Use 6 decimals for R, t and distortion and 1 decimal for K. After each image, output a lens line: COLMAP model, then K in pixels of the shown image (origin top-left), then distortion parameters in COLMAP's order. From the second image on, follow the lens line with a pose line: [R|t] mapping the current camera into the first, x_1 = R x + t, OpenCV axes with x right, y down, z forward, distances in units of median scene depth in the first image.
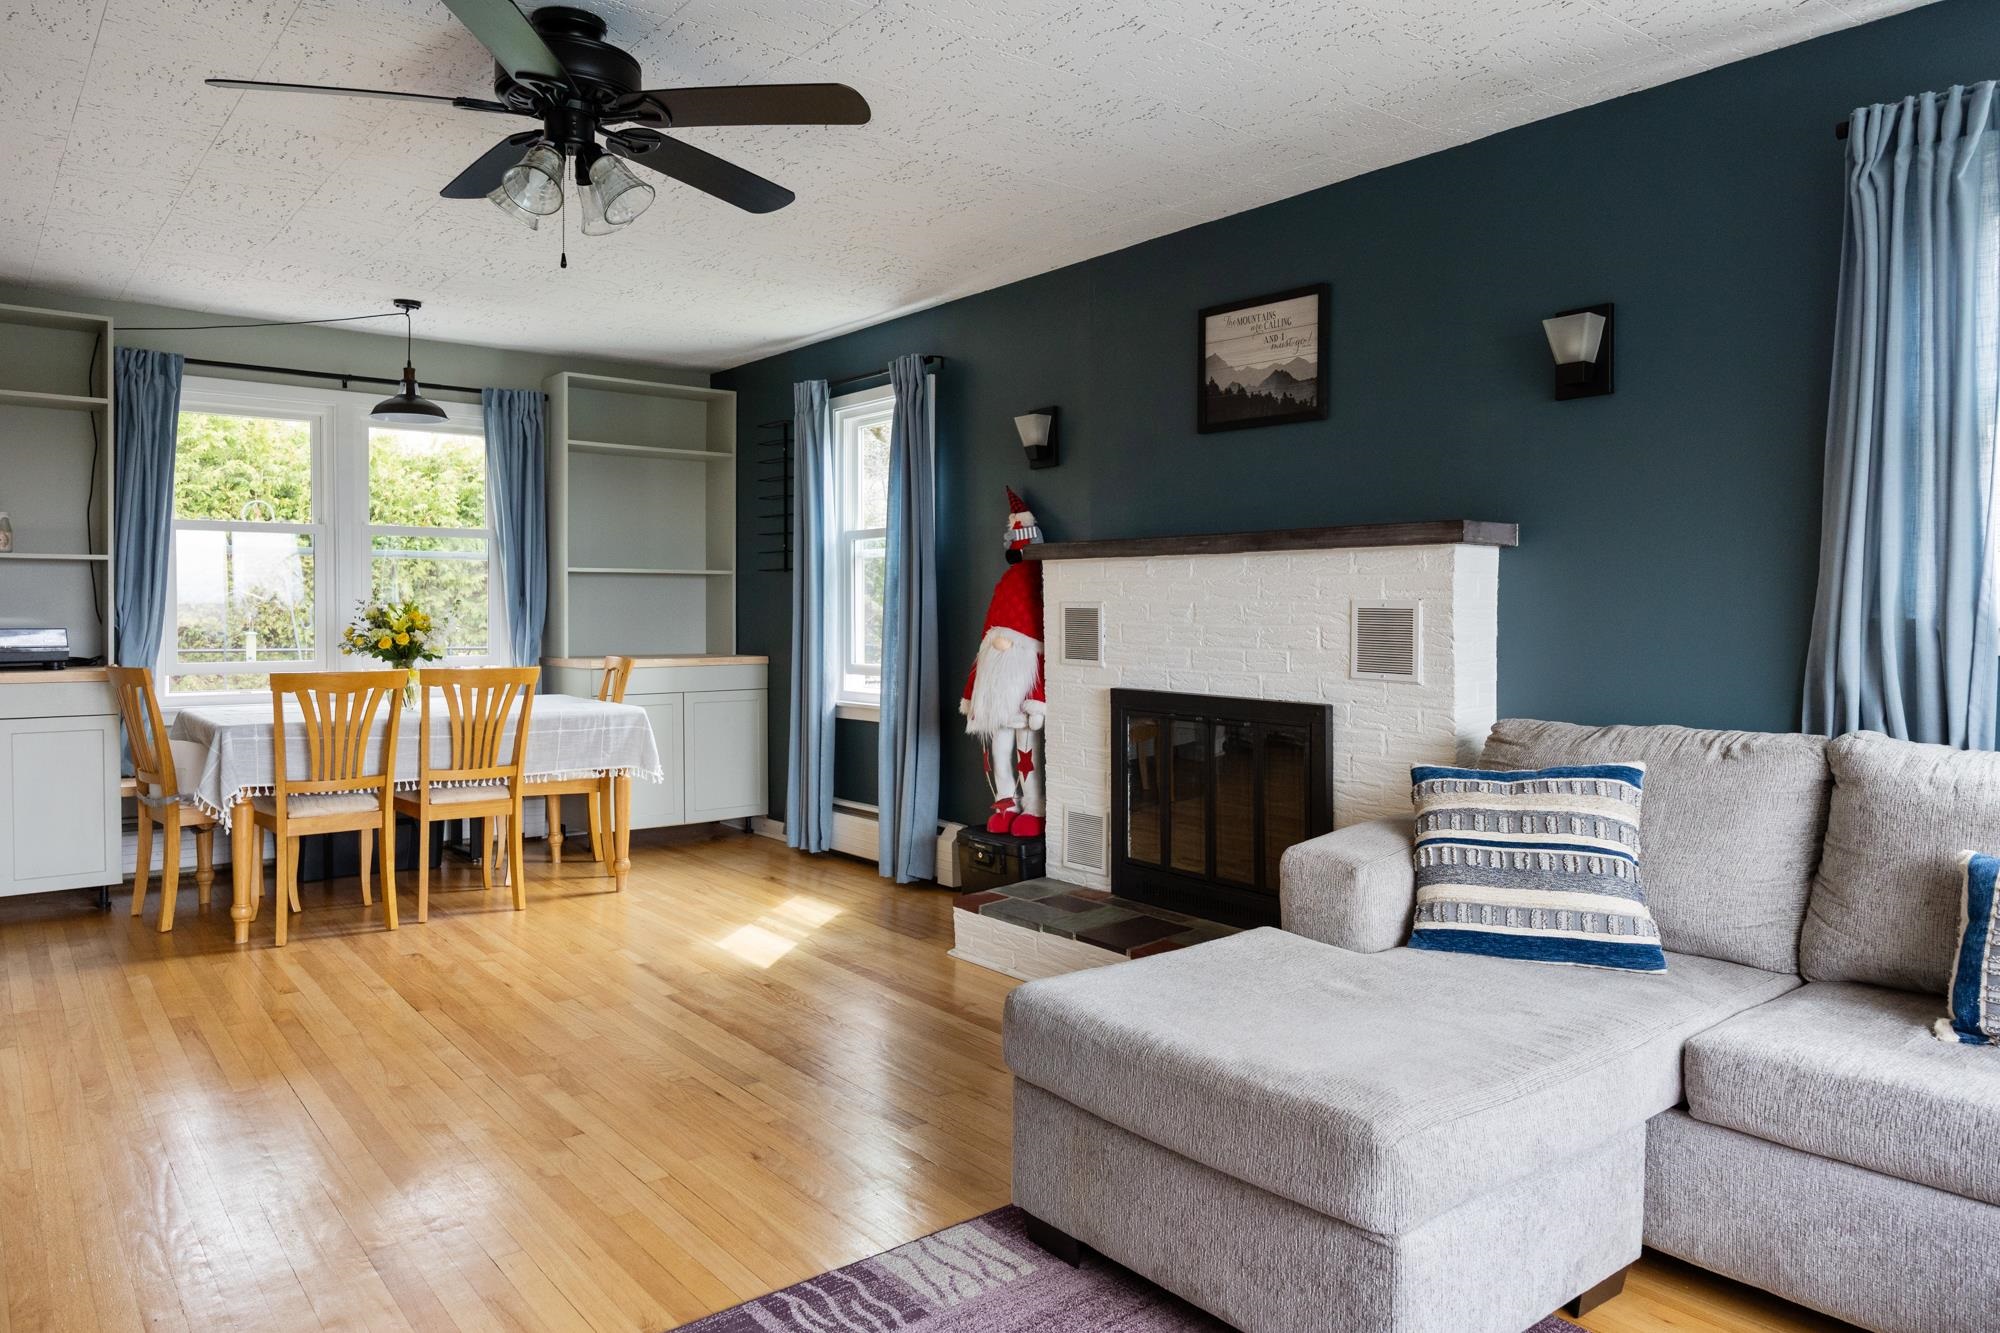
lens RADIAL K [[1314.0, 0, 1001.2], [0, 1314.0, 613.6], [0, 0, 1]] dist [0.002656, 0.000046]
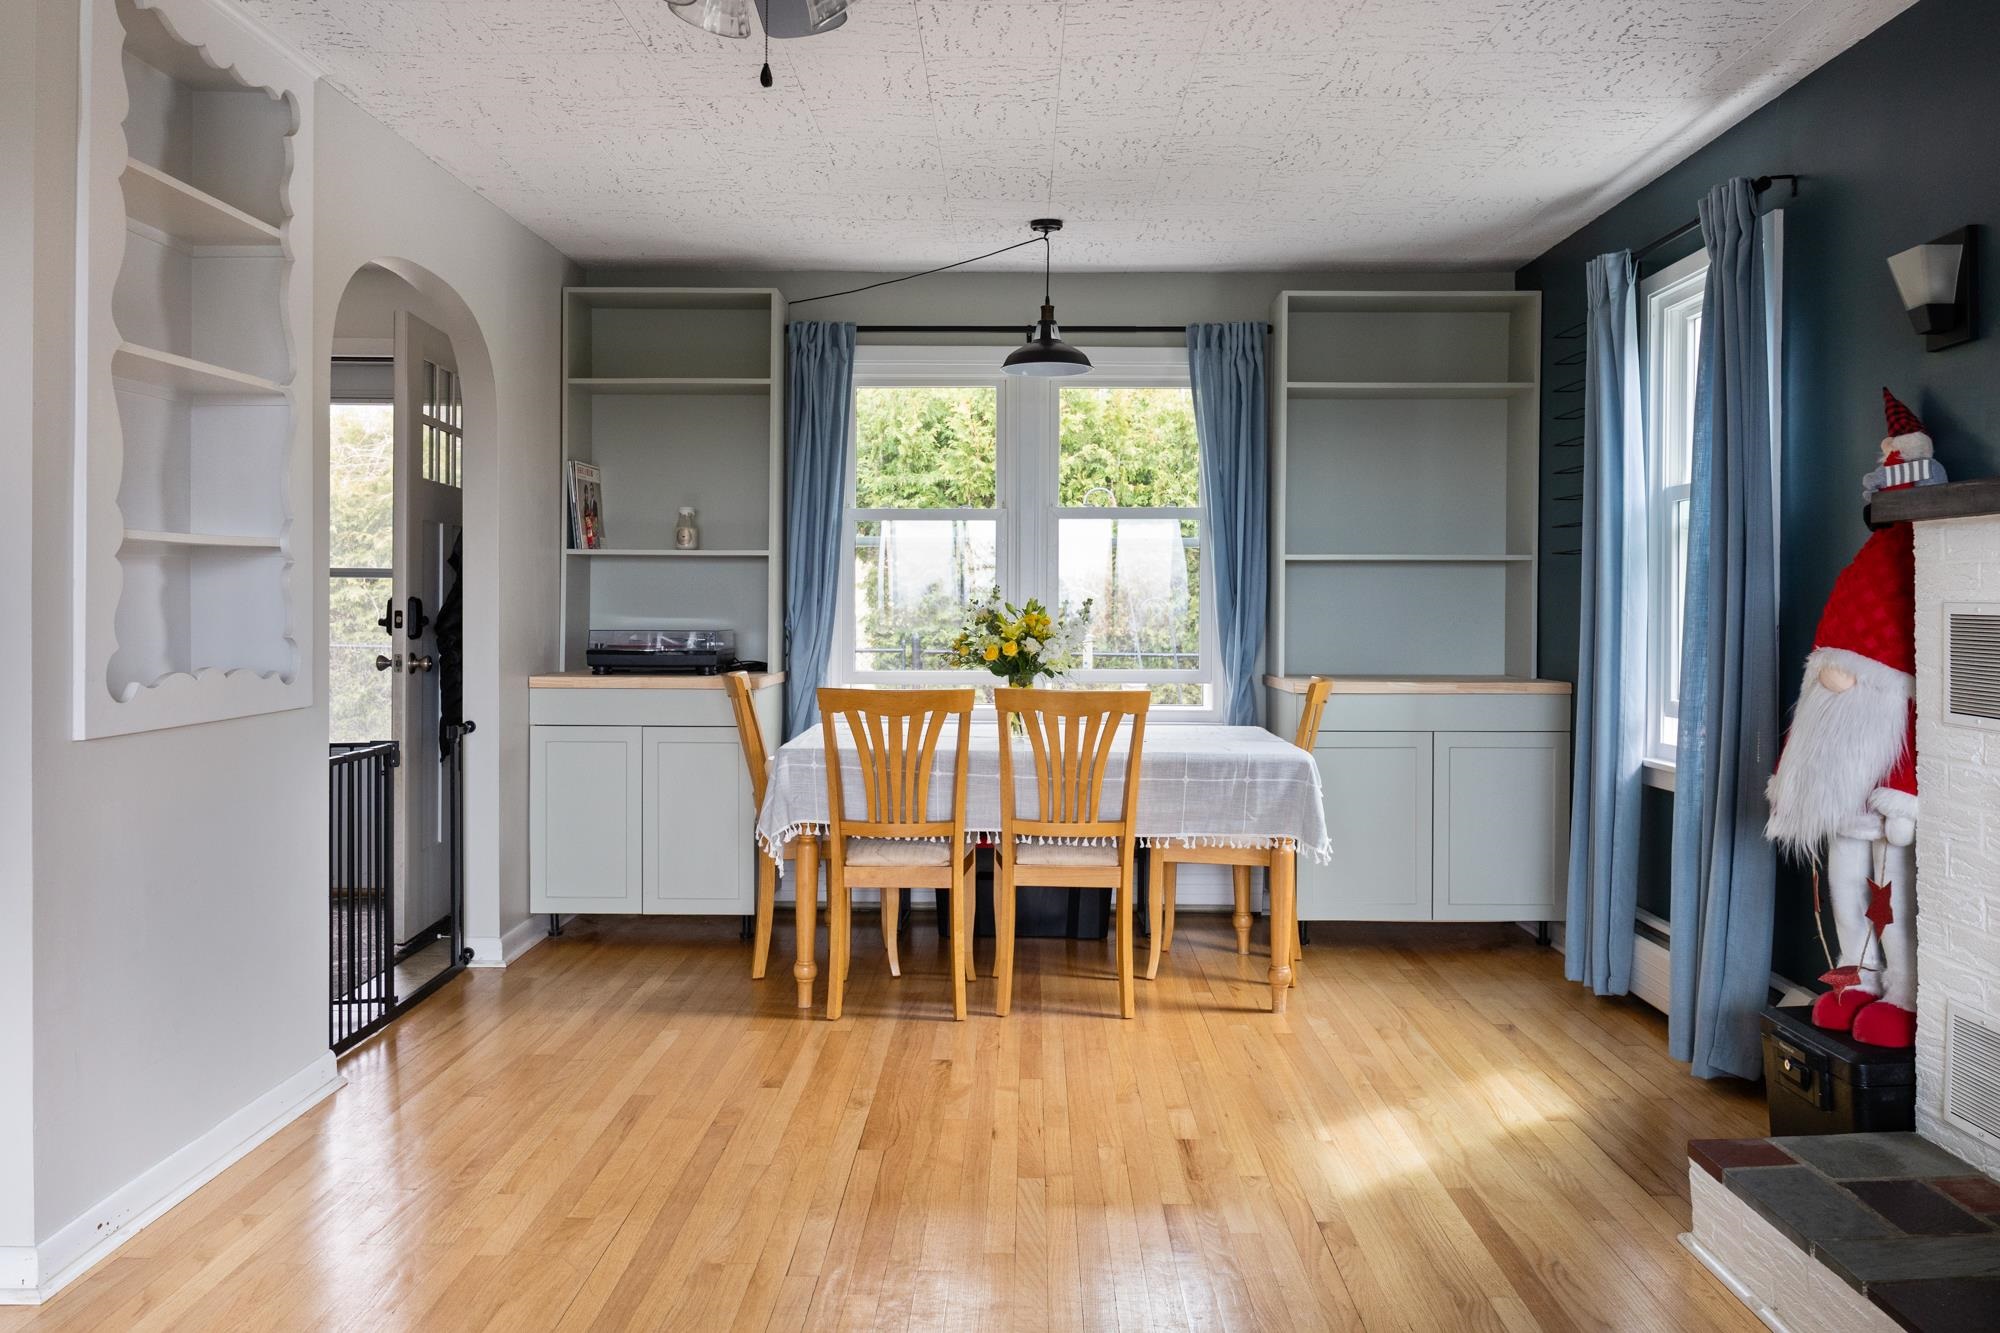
lens RADIAL K [[1568.3, 0, 999.5], [0, 1568.3, 615.5], [0, 0, 1]] dist [-0.002217, -0.004811]
pose [[0.767553, 0.005464, -0.640963, 0.145750], [-0.004464, 0.999985, 0.003179, -0.003703], [0.640970, 0.000422, 0.767565, 0.282543]]
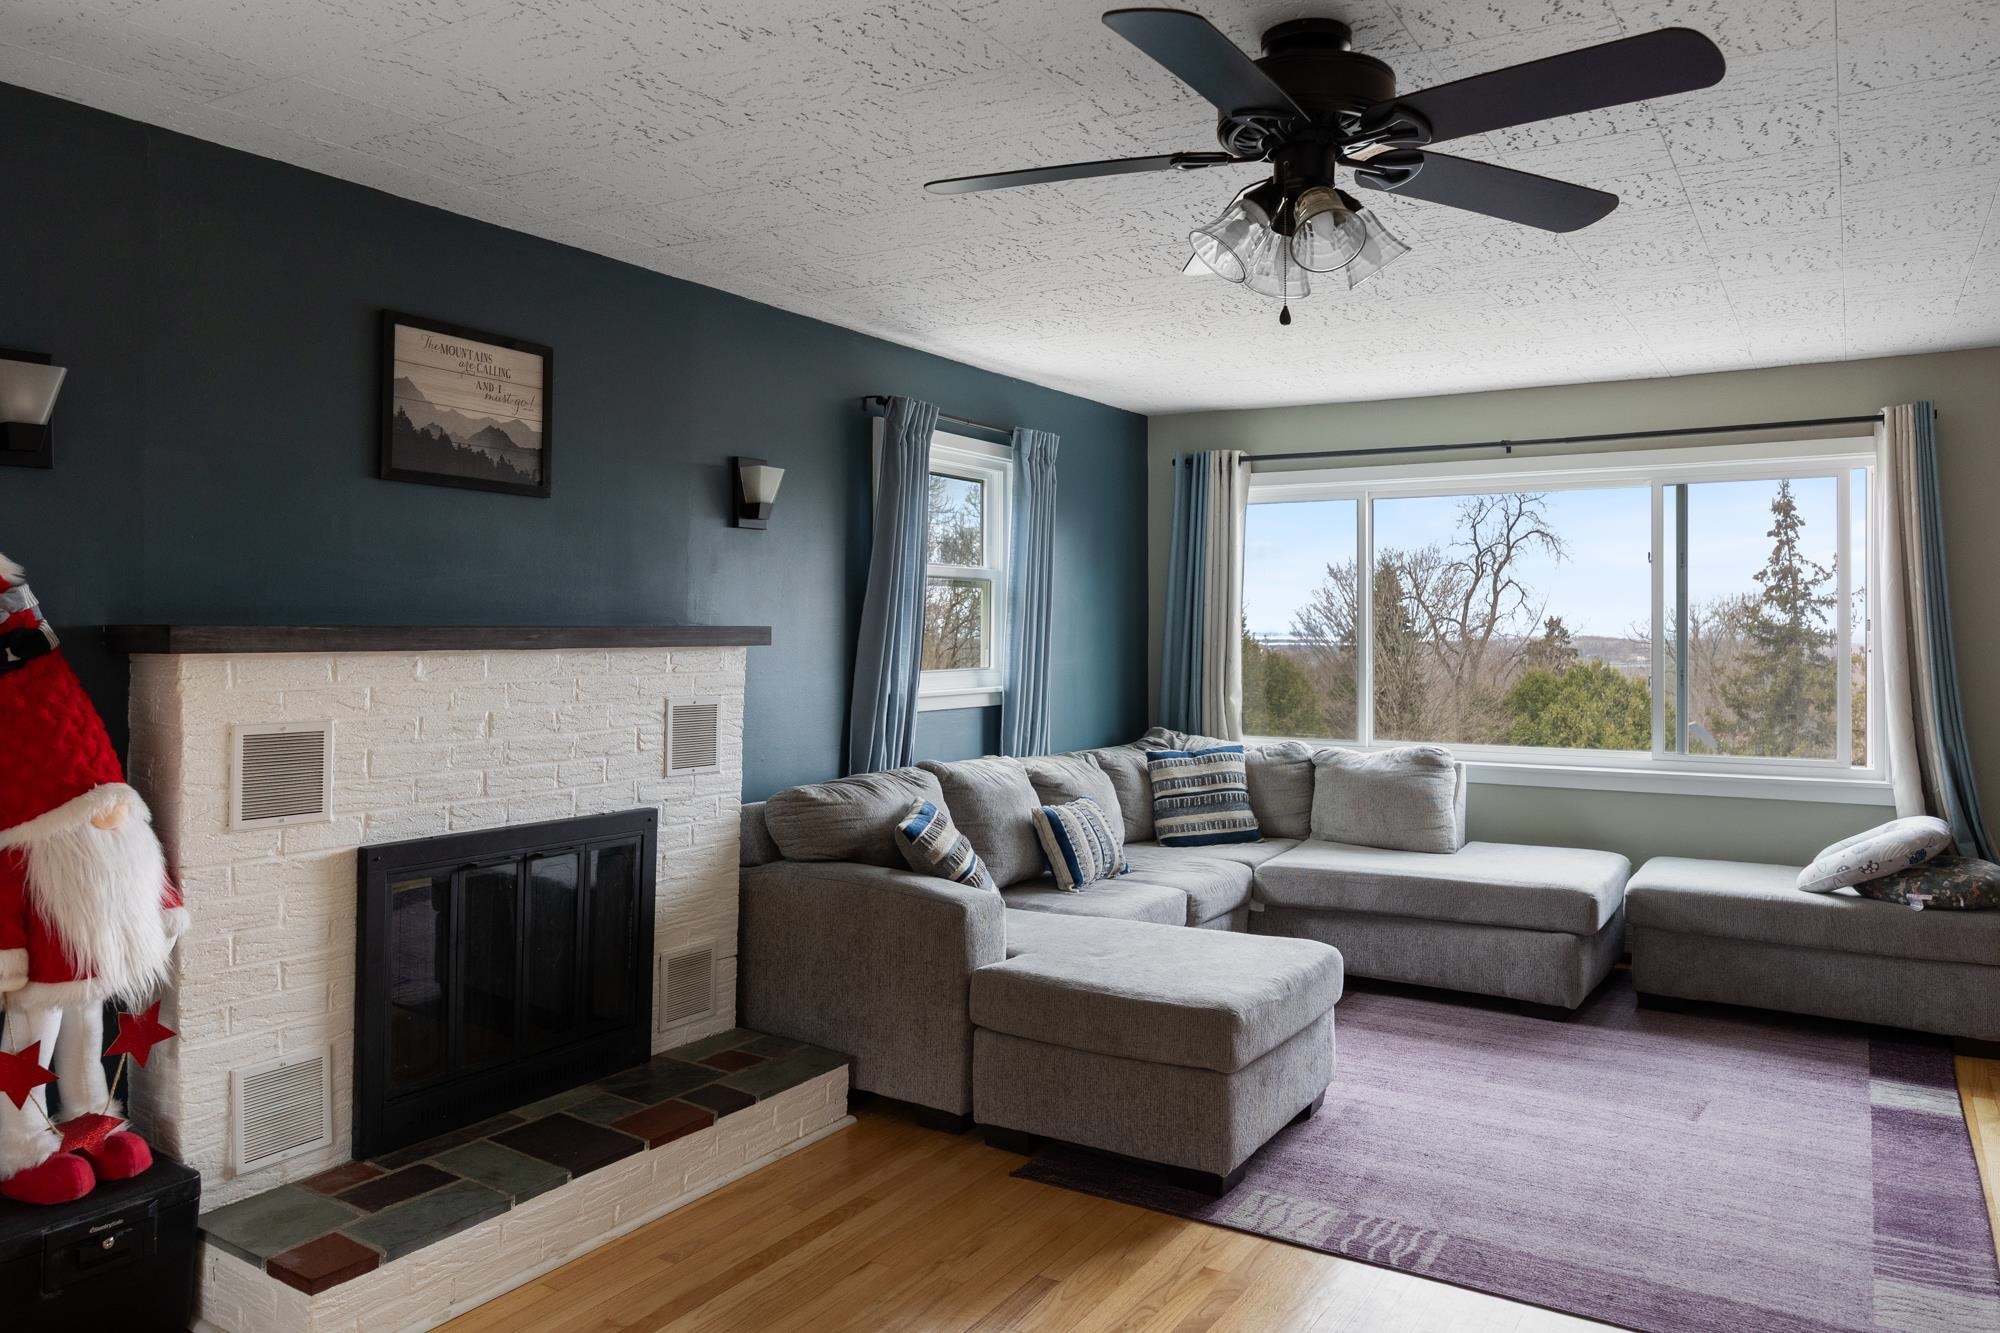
lens RADIAL K [[1356.7, 0, 998.9], [0, 1356.7, 621.3], [0, 0, 1]] dist [-0.003034, -0.000747]
pose [[-0.321516, -0.000783, 0.946904, -0.599684], [-0.000774, 1.000000, 0.000565, -0.052942], [-0.946904, -0.000551, -0.321516, 0.824606]]
